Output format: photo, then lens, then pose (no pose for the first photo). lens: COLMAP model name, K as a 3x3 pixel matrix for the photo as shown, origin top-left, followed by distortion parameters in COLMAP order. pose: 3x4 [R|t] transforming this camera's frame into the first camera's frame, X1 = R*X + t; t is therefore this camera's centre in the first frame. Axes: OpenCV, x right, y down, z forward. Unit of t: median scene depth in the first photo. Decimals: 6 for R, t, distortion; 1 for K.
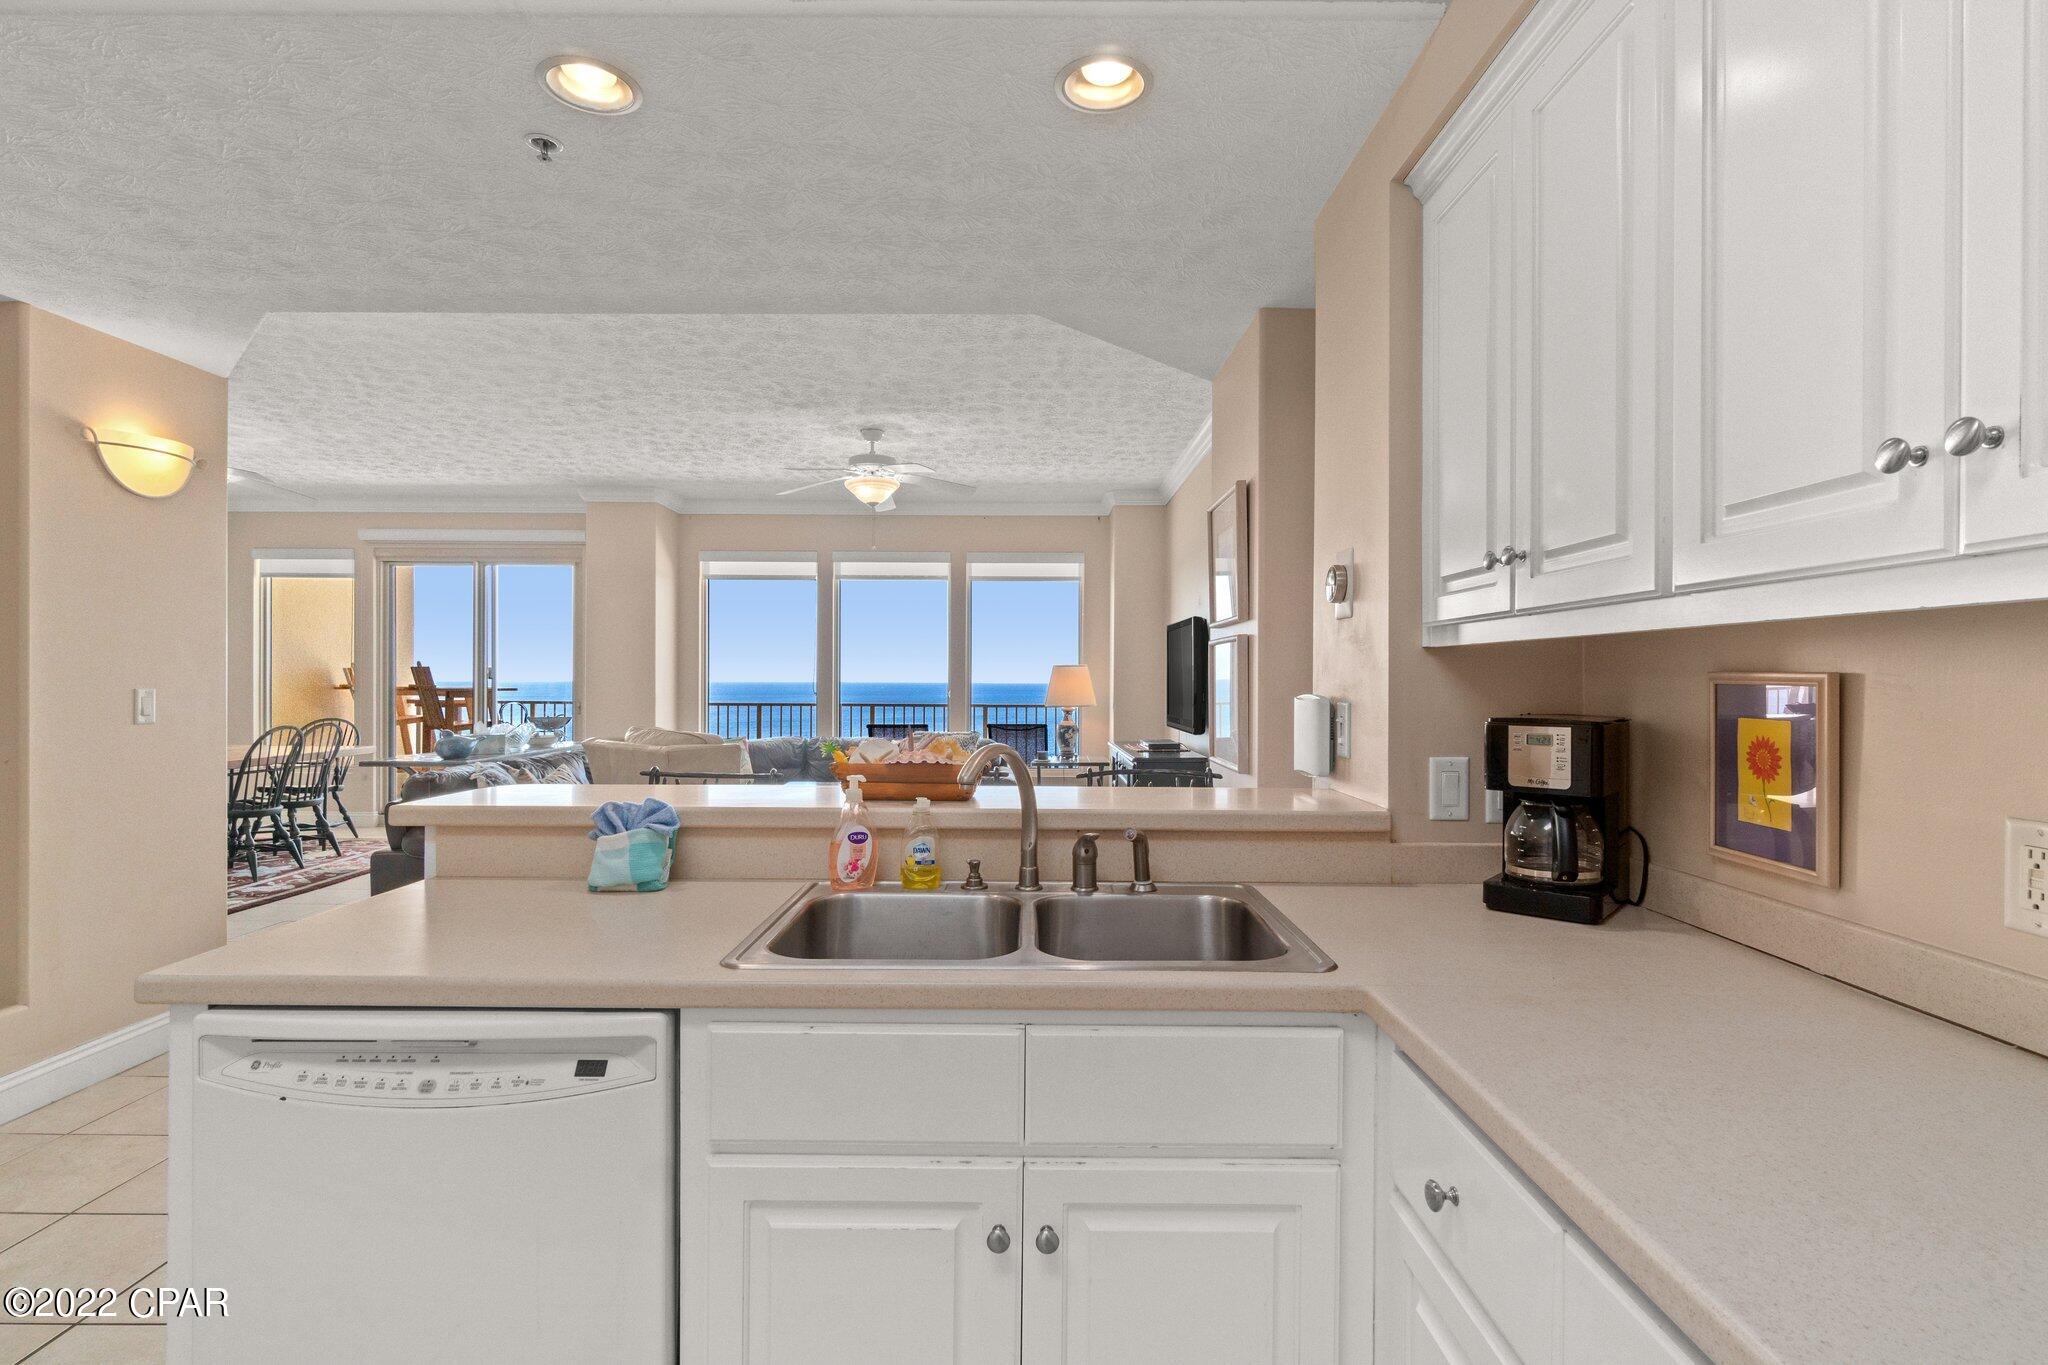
lens RADIAL K [[983.8, 0, 1024.6], [0, 983.8, 683.1], [0, 0, 1]] dist [-0.001714, 0.000053]
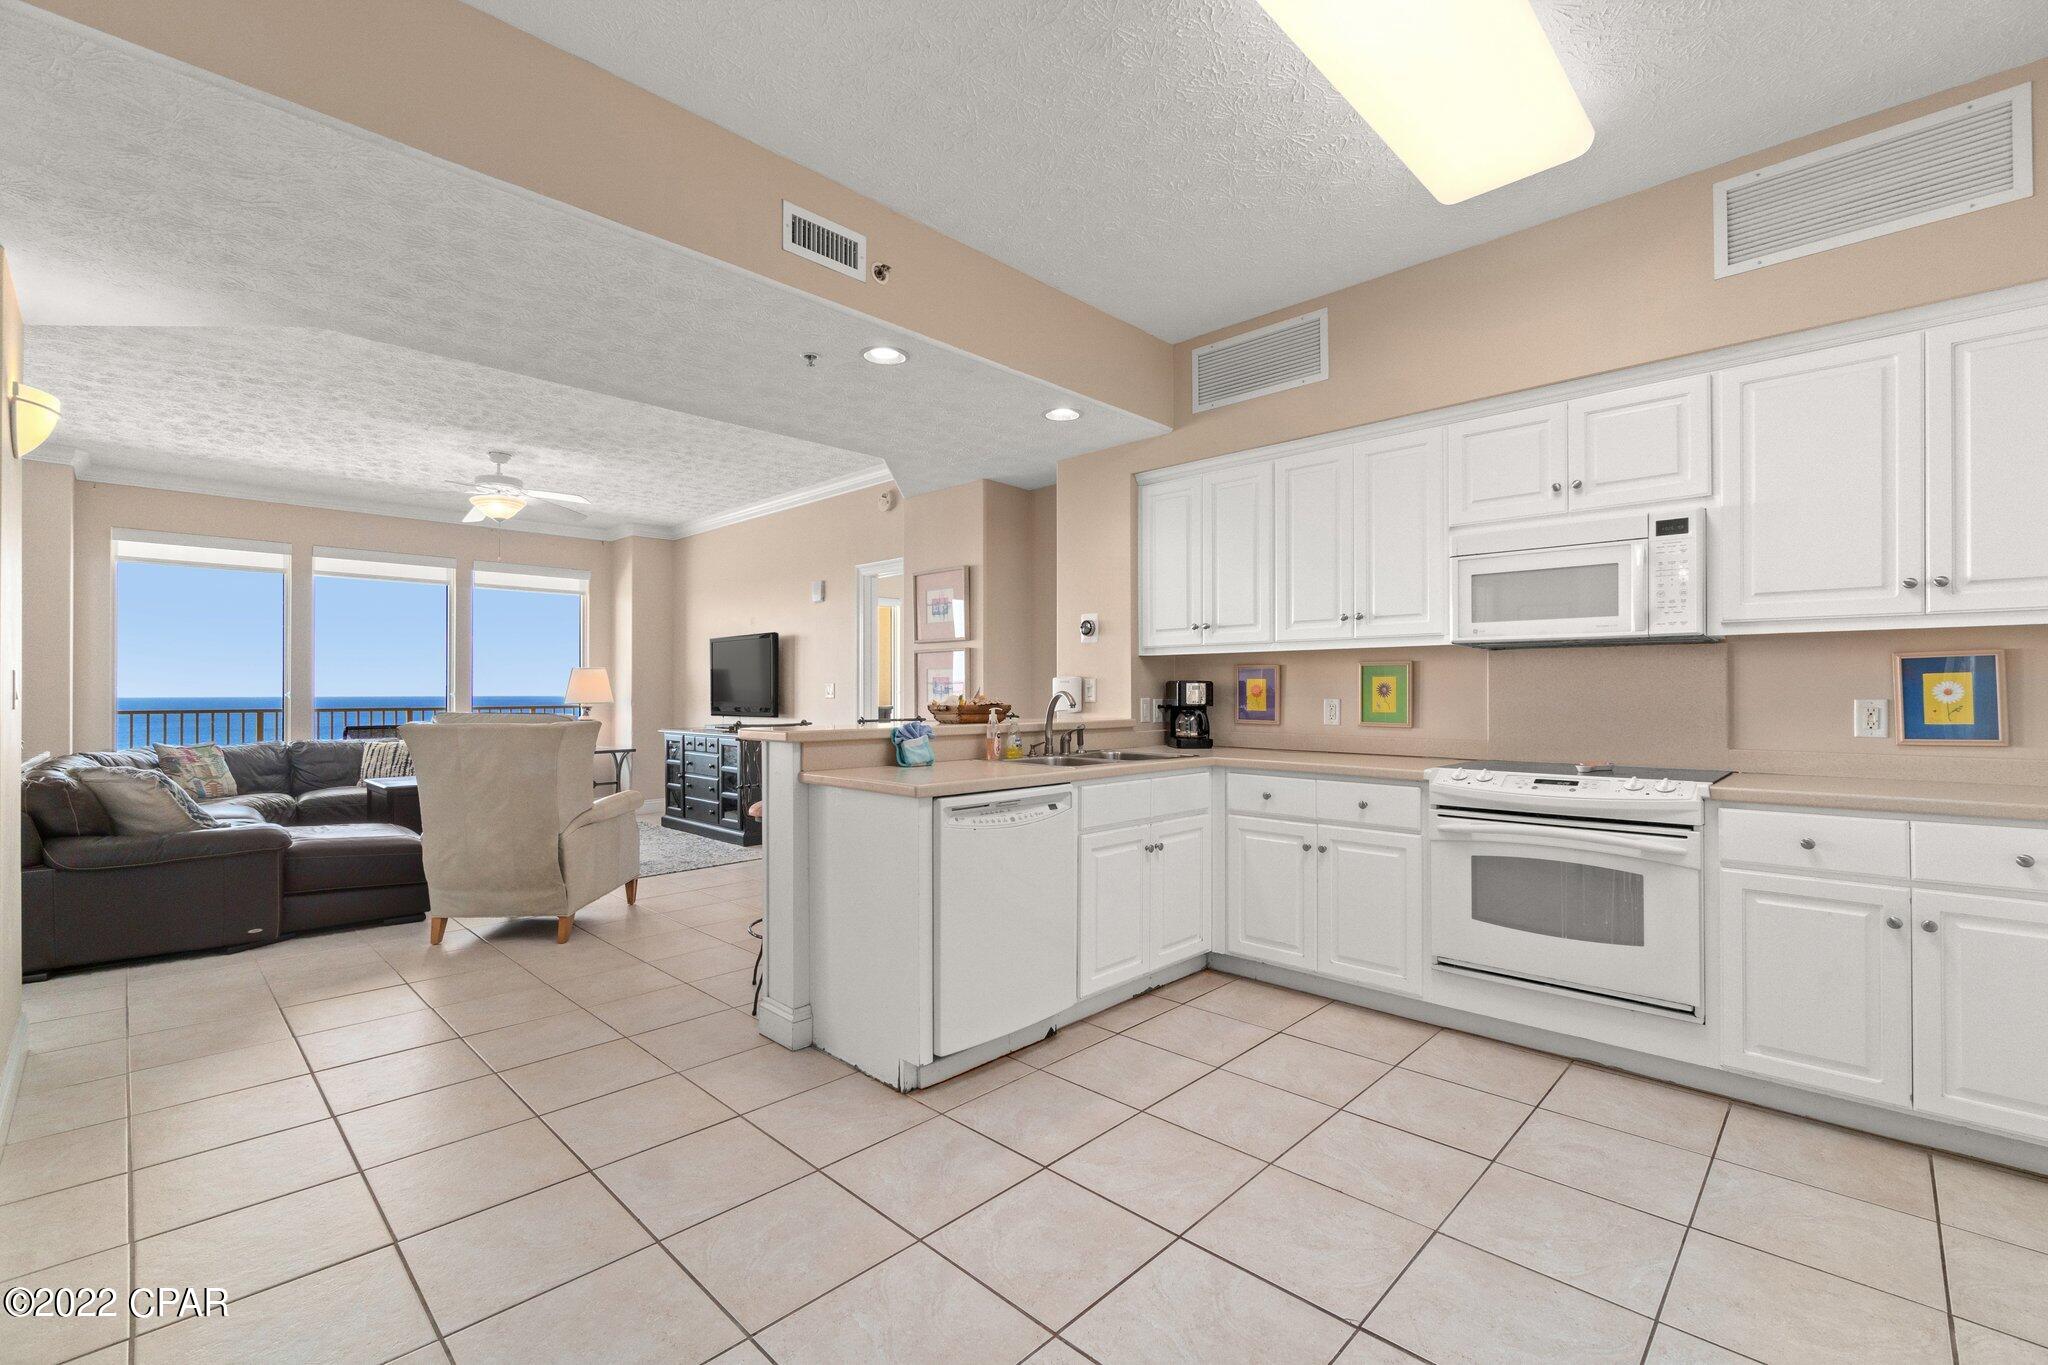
lens RADIAL K [[886.0, 0, 1025.6], [0, 886.0, 683.2], [0, 0, 1]] dist [-0.002520, 0.001333]
pose [[0.698541, 0.000472, 0.715570, -0.346340], [0.007531, 0.999940, -0.008011, 0.012420], [-0.715530, 0.010985, 0.698495, -0.097069]]
